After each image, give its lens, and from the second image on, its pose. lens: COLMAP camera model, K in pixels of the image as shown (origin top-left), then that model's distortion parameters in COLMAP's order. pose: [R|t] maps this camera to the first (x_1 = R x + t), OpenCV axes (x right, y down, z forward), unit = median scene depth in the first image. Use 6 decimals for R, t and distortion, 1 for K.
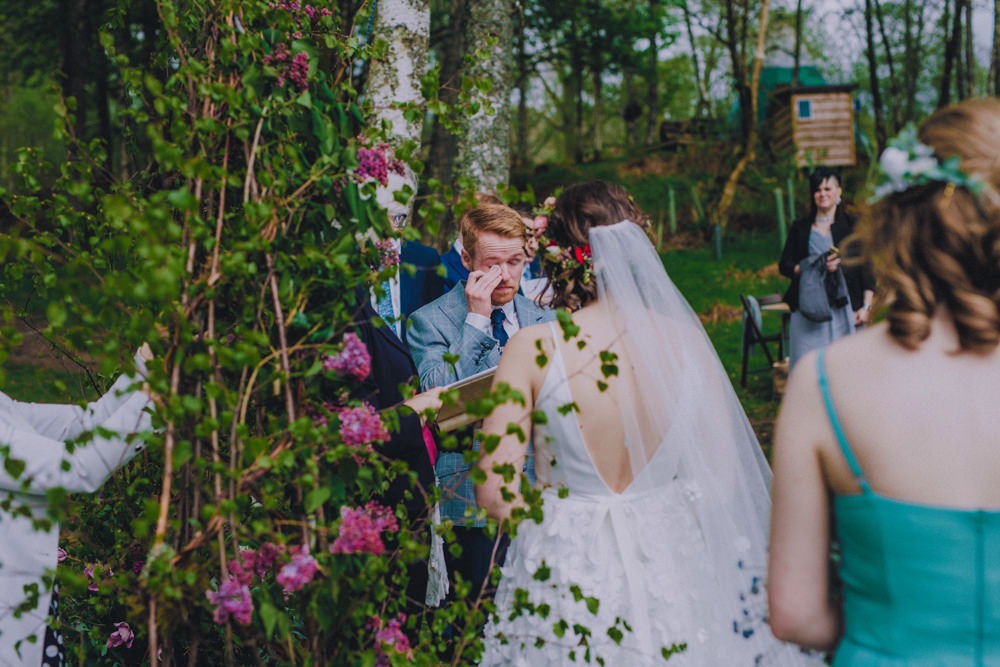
lens RADIAL K [[1344.0, 0, 500.0], [0, 1344.0, 333.5], [0, 0, 1]] dist [0.015662, 0.037445]
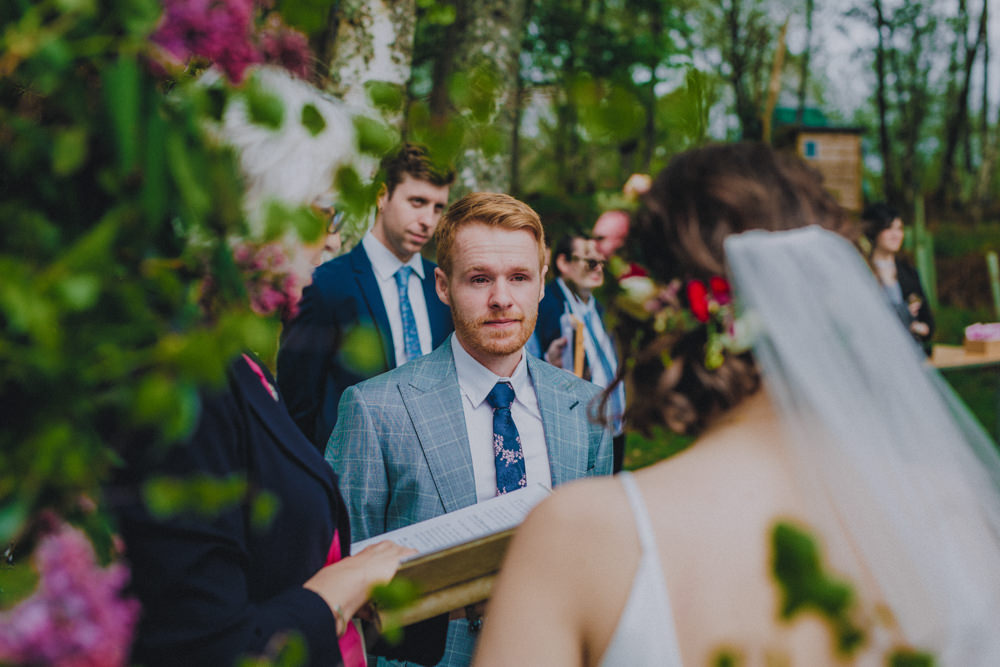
lens RADIAL K [[1334.7, 0, 500.0], [0, 1334.7, 333.5], [0, 0, 1]] dist [-0.140396, 0.012305]
pose [[0.998601, 0.050830, 0.014557, -0.006165], [-0.050505, 0.998484, -0.021907, -0.013135], [-0.015649, 0.021141, 0.999654, 0.210968]]
